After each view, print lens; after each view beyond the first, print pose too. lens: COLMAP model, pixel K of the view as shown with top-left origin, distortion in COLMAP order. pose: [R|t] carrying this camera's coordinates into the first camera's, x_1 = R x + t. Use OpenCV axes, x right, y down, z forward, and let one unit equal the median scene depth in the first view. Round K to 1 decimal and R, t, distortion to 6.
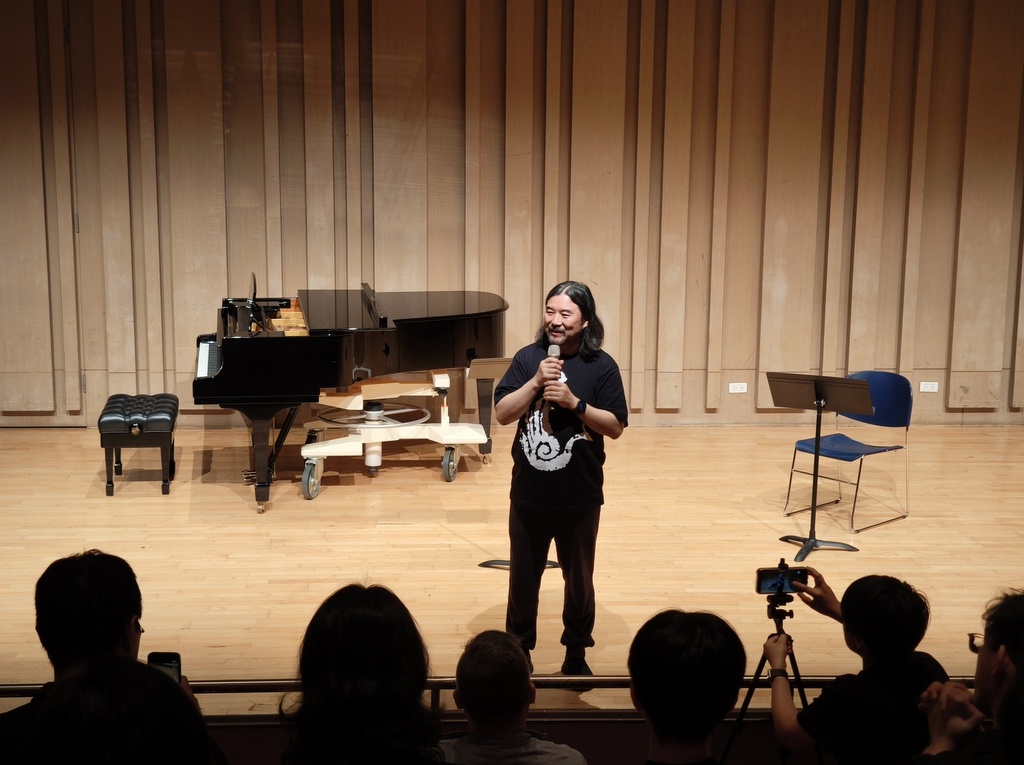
lens RADIAL K [[1791.8, 0, 505.6], [0, 1791.8, 400.6], [0, 0, 1]] dist [0.228380, 0.000000]
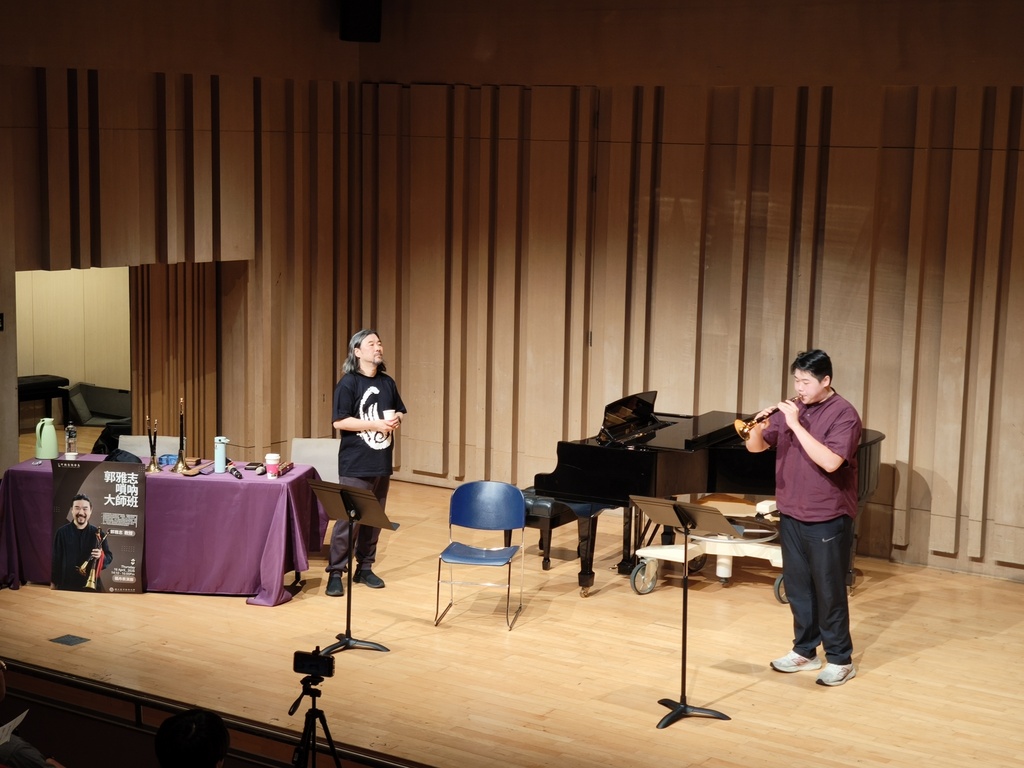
lens RADIAL K [[1791.8, 0, 515.7], [0, 1791.8, 395.8], [0, 0, 1]] dist [0.228380, 0.000000]
pose [[0.798761, 0.098091, -0.593599, 0.461945], [-0.133381, 0.990940, -0.015730, -0.038413], [0.586678, 0.091740, 0.804607, 0.034046]]
